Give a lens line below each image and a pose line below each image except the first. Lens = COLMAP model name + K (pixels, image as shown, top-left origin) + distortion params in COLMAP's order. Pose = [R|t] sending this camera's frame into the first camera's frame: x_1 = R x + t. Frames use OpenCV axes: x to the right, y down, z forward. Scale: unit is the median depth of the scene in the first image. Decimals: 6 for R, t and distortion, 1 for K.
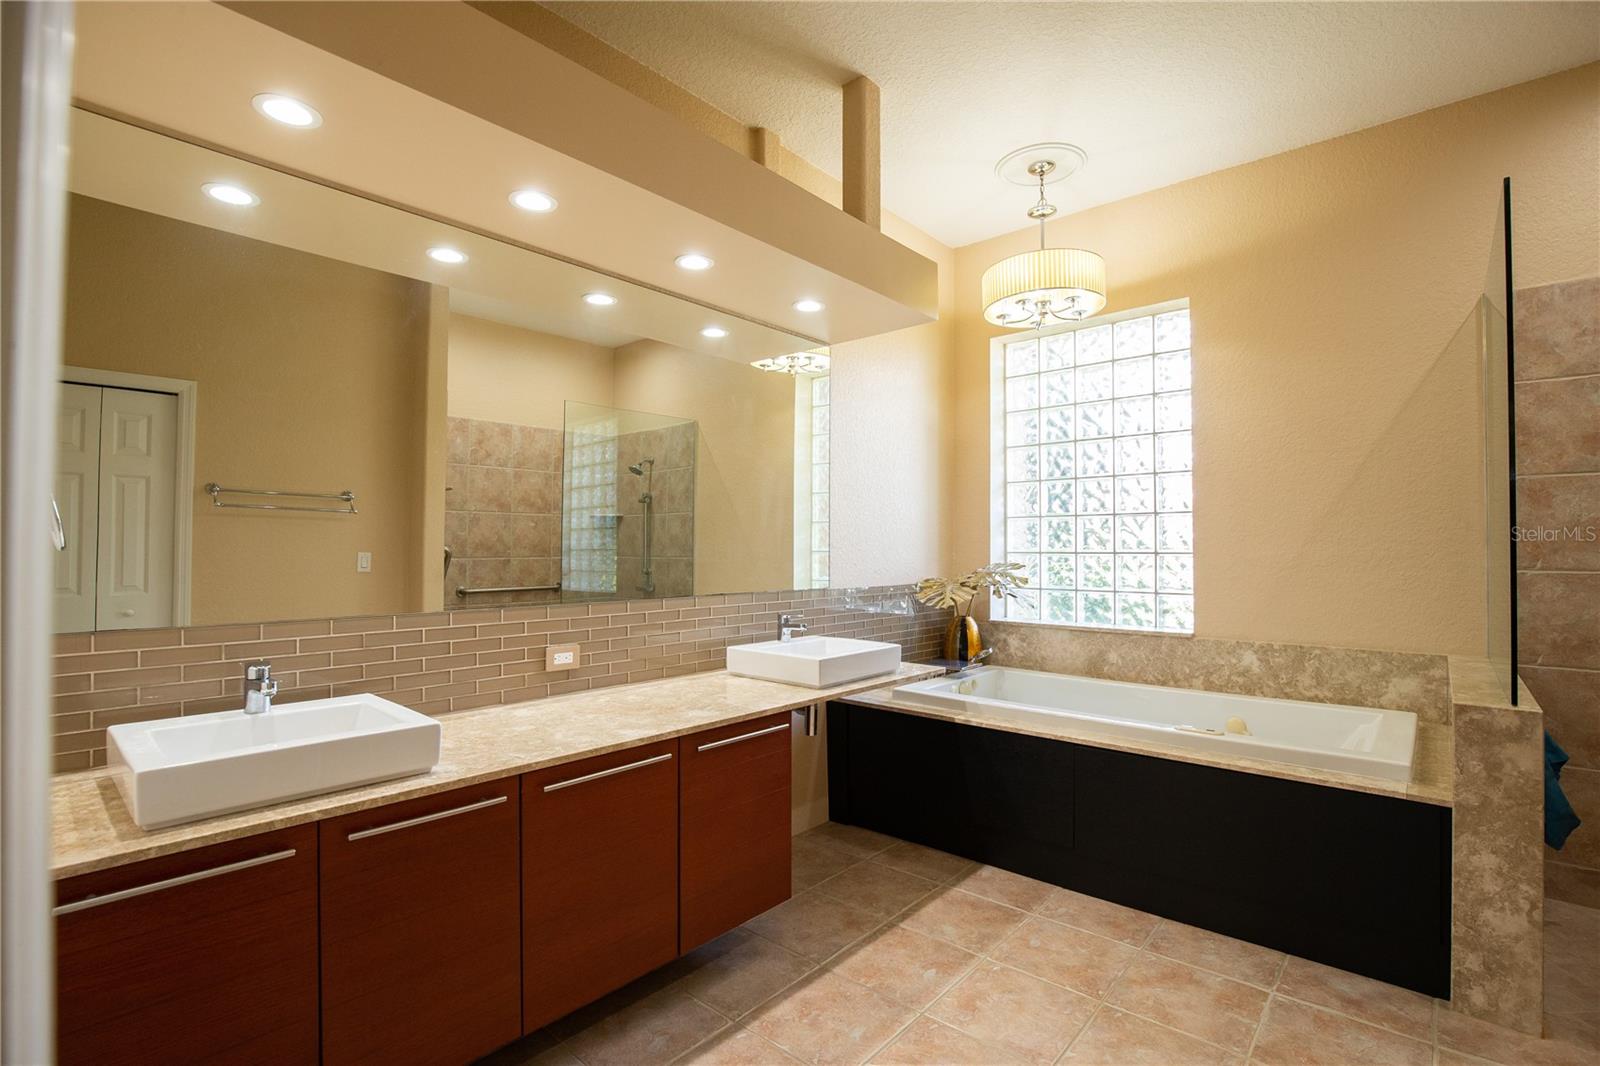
lens RADIAL K [[729.8, 0, 806.4], [0, 729.8, 541.3], [0, 0, 1]] dist [0.000000, 0.000380]
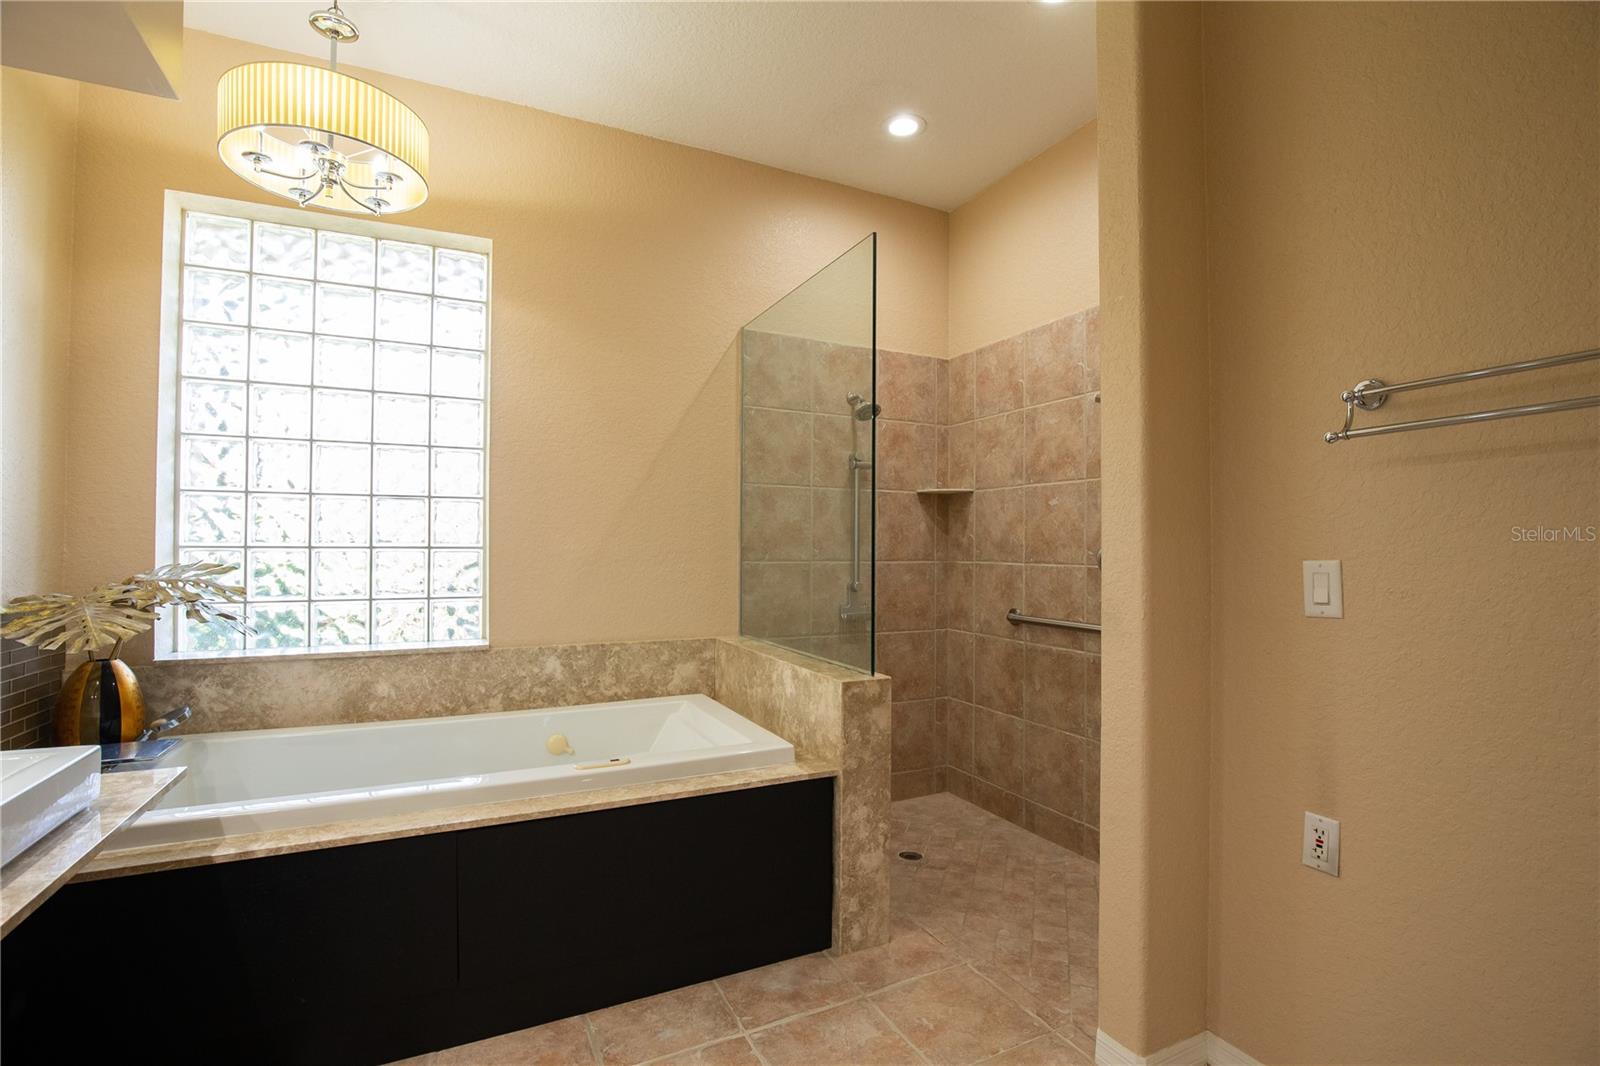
lens RADIAL K [[743.0, 0, 821.7], [0, 743.0, 540.2], [0, 0, 1]] dist [-0.031391, 0.007339]
pose [[0.396102, 0.008427, 0.918168, -0.096683], [-0.013981, 0.999897, -0.003146, 0.005232], [-0.918100, -0.011591, 0.396179, 0.332485]]
